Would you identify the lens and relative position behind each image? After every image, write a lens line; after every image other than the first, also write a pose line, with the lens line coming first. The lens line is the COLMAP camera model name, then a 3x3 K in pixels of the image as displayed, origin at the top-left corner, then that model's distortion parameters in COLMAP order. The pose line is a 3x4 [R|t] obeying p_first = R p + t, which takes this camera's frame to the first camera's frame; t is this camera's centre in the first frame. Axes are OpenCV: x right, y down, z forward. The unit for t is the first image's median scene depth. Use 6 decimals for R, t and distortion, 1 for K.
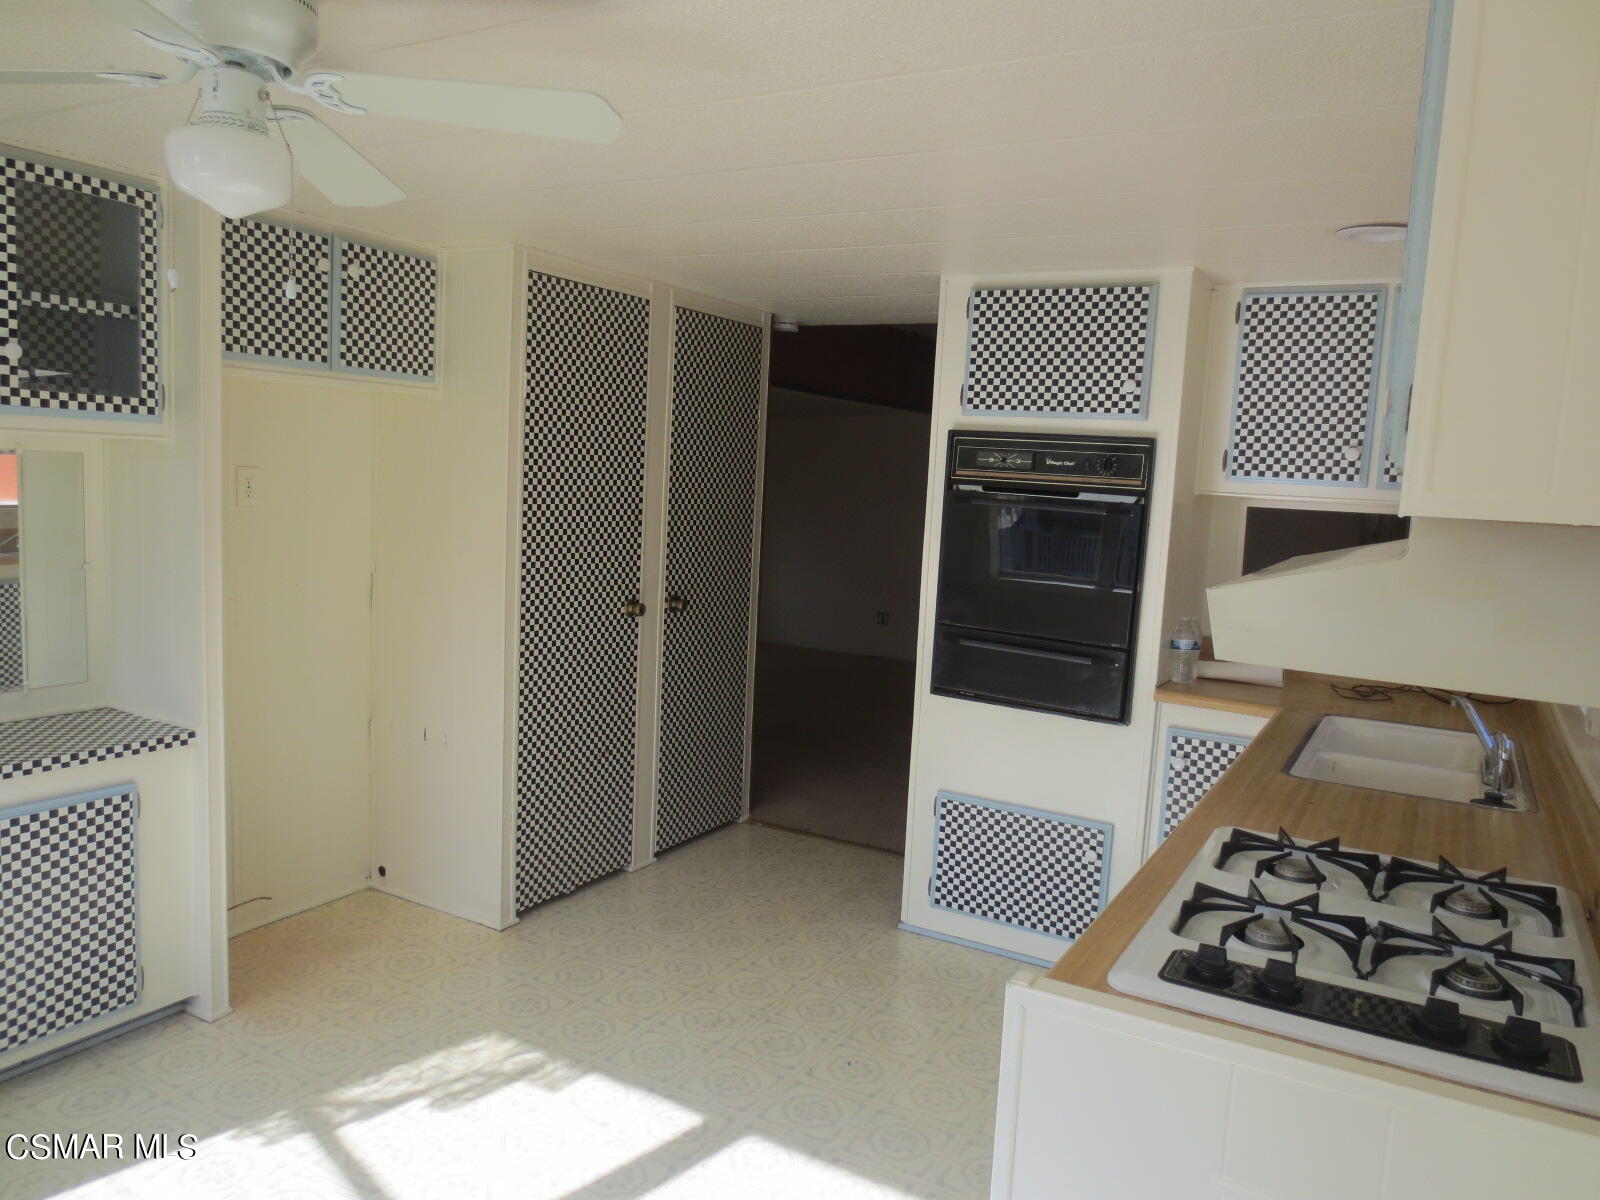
lens RADIAL K [[1142.0, 0, 790.6], [0, 1142.0, 604.4], [0, 0, 1]] dist [-0.020878, 0.008893]
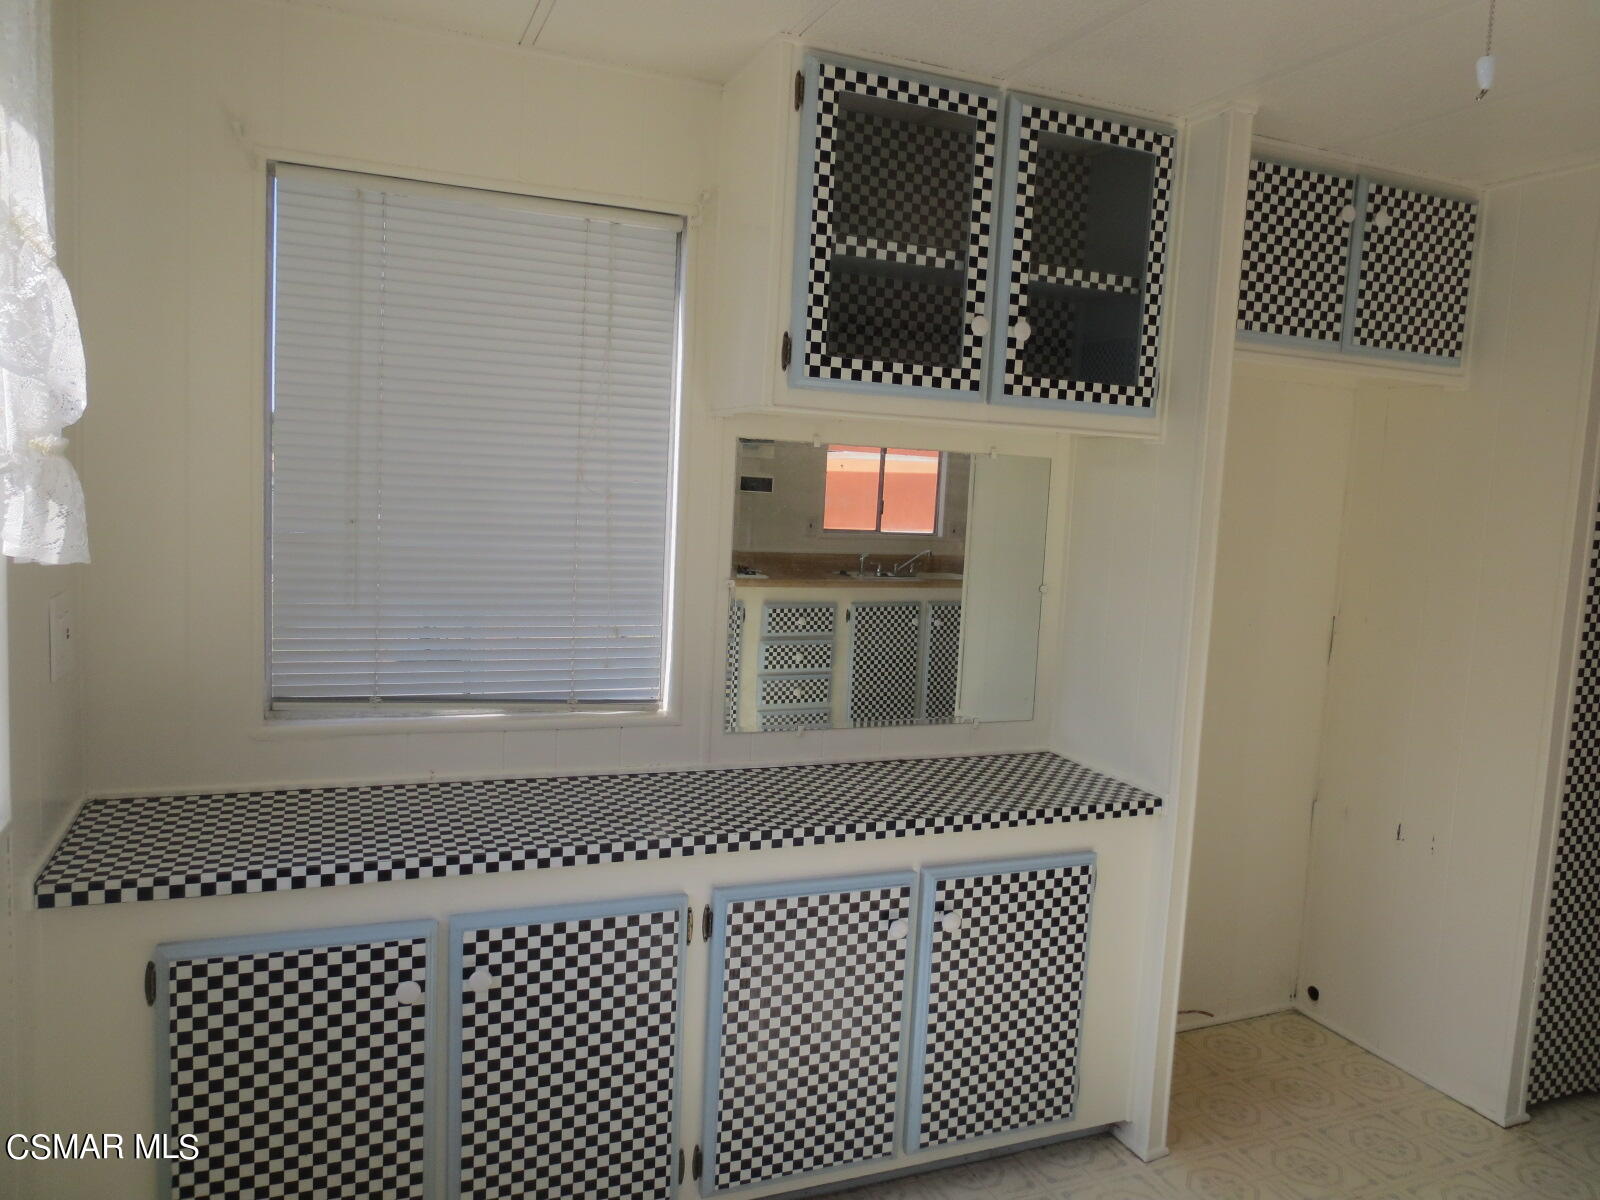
lens RADIAL K [[1142.0, 0, 806.9], [0, 1142.0, 599.6], [0, 0, 1]] dist [-0.020878, 0.008893]
pose [[0.803001, 0.050713, -0.593816, -0.234058], [-0.076813, 0.996869, -0.018738, 0.005112], [0.591007, 0.060660, 0.804383, 0.177971]]
